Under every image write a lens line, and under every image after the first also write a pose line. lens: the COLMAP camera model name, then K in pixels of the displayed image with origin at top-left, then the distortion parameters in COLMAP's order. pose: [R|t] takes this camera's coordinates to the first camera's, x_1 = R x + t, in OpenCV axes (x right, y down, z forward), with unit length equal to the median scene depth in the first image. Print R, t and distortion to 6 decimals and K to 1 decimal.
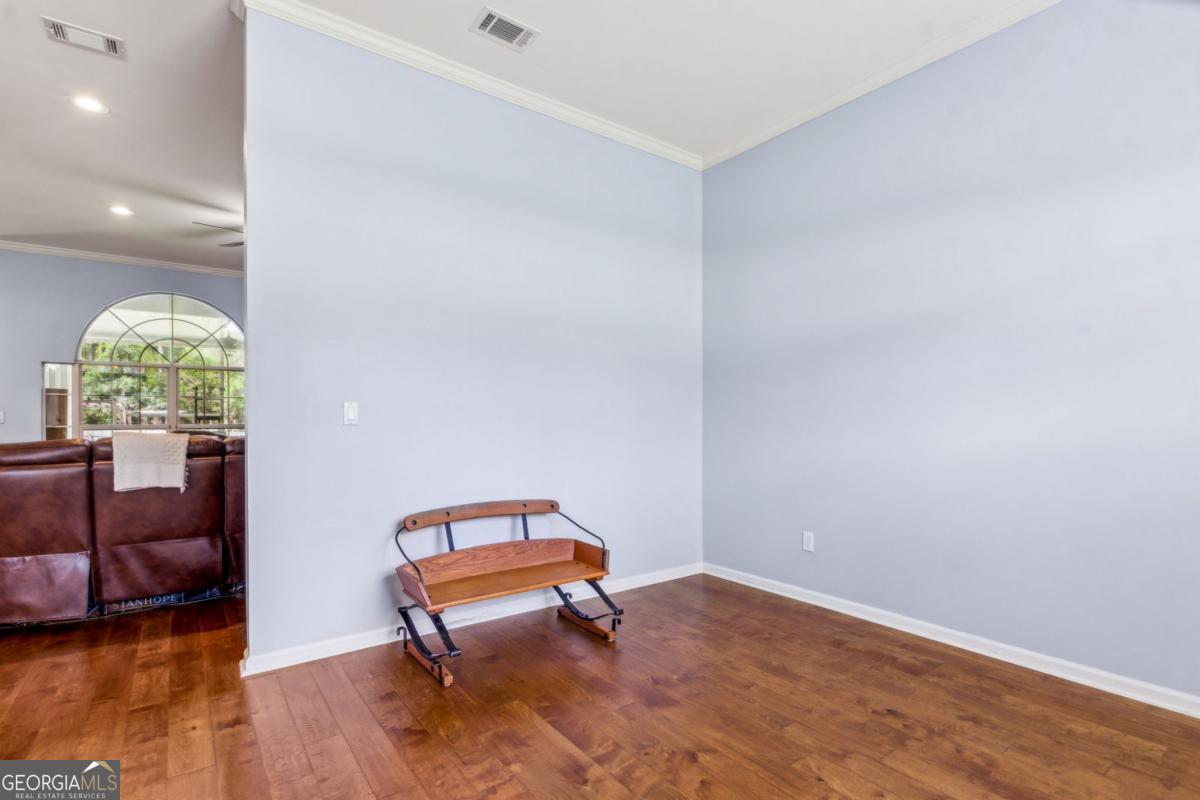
lens RADIAL K [[570.9, 0, 596.1], [0, 570.9, 406.4], [0, 0, 1]] dist [-0.001049, -0.000084]
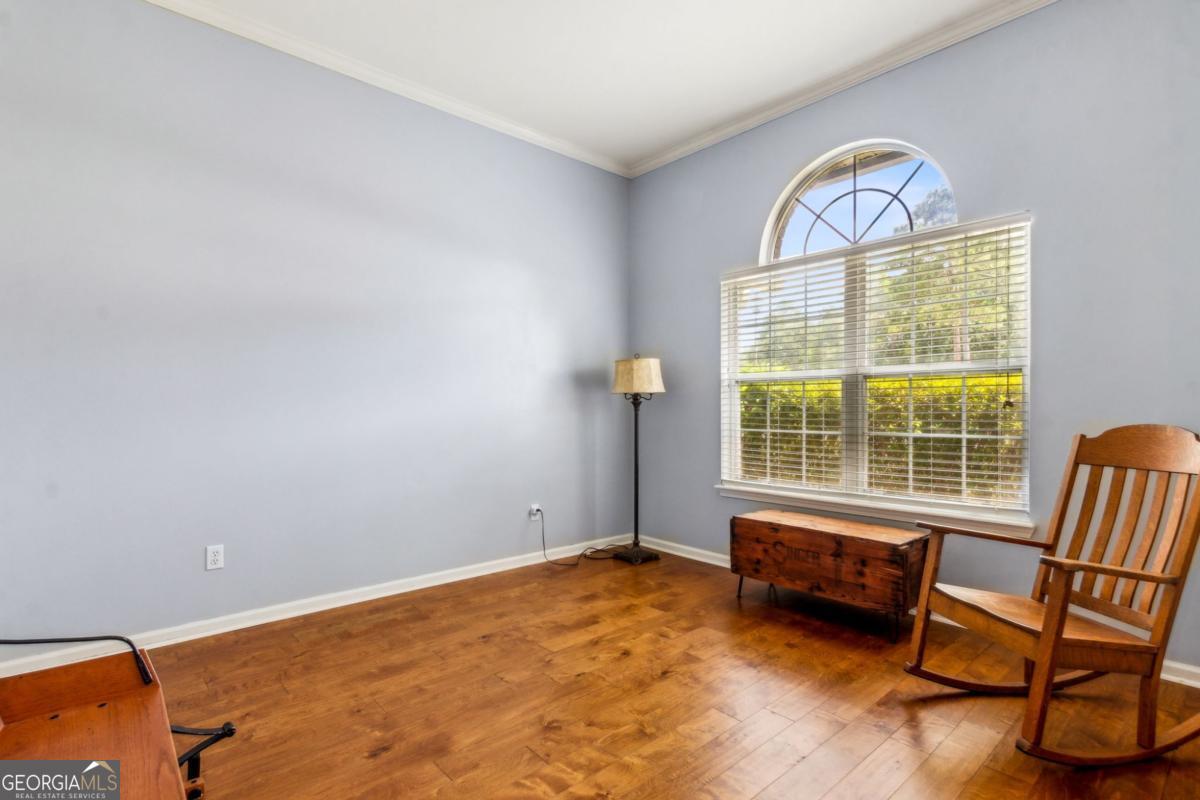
lens RADIAL K [[570.9, 0, 596.1], [0, 570.9, 402.9], [0, 0, 1]] dist [-0.001049, -0.000084]
pose [[-0.091136, 0.003484, 0.995832, -0.685983], [-0.019284, 0.999800, -0.005263, 0.025666], [-0.995652, -0.019683, -0.091051, 0.814337]]
